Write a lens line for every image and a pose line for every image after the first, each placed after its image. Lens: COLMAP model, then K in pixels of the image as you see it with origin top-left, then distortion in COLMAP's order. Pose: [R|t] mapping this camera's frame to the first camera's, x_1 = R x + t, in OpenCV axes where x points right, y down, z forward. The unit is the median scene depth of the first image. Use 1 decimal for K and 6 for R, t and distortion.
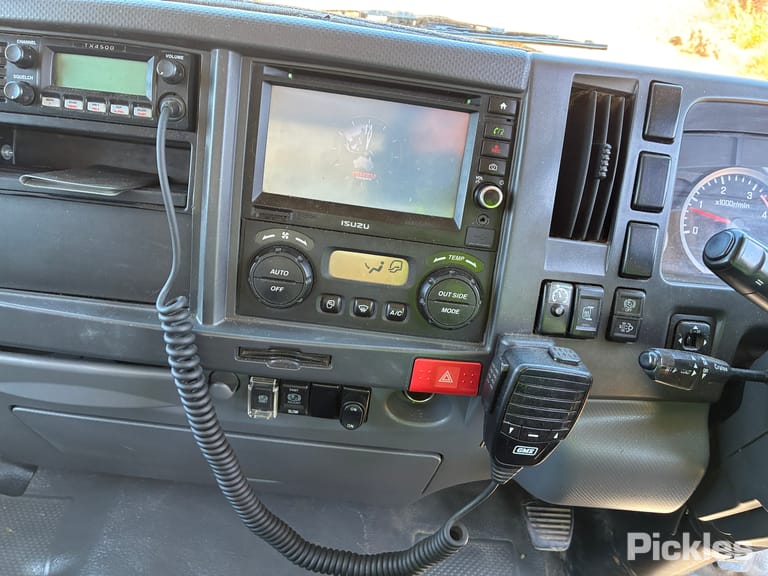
lens RADIAL K [[584.4, 0, 384.0], [0, 584.4, 288.0], [0, 0, 1]] dist [0.047608, -0.061130]
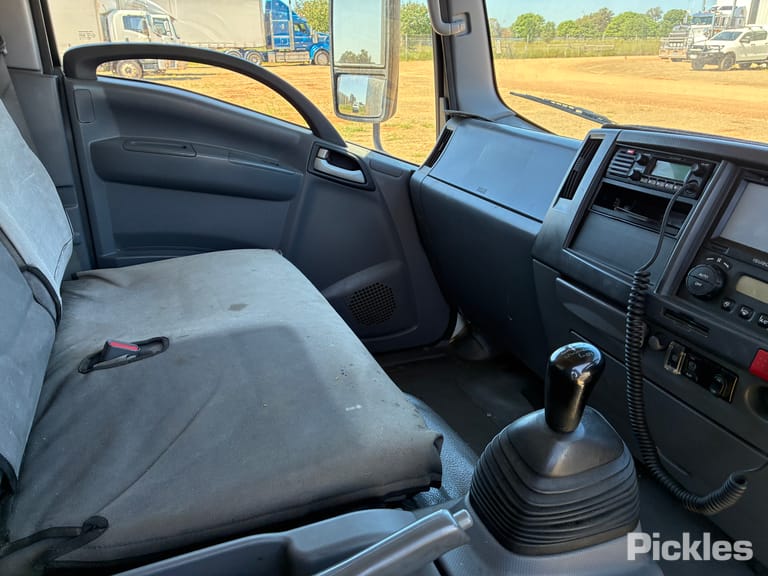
lens RADIAL K [[584.4, 0, 384.0], [0, 584.4, 288.0], [0, 0, 1]] dist [0.047608, -0.061130]
pose [[0.408560, 0.235045, -0.881948, 1.001960], [-0.478304, 0.878106, 0.012448, 0.442604], [0.777370, 0.416754, 0.471182, -0.571999]]
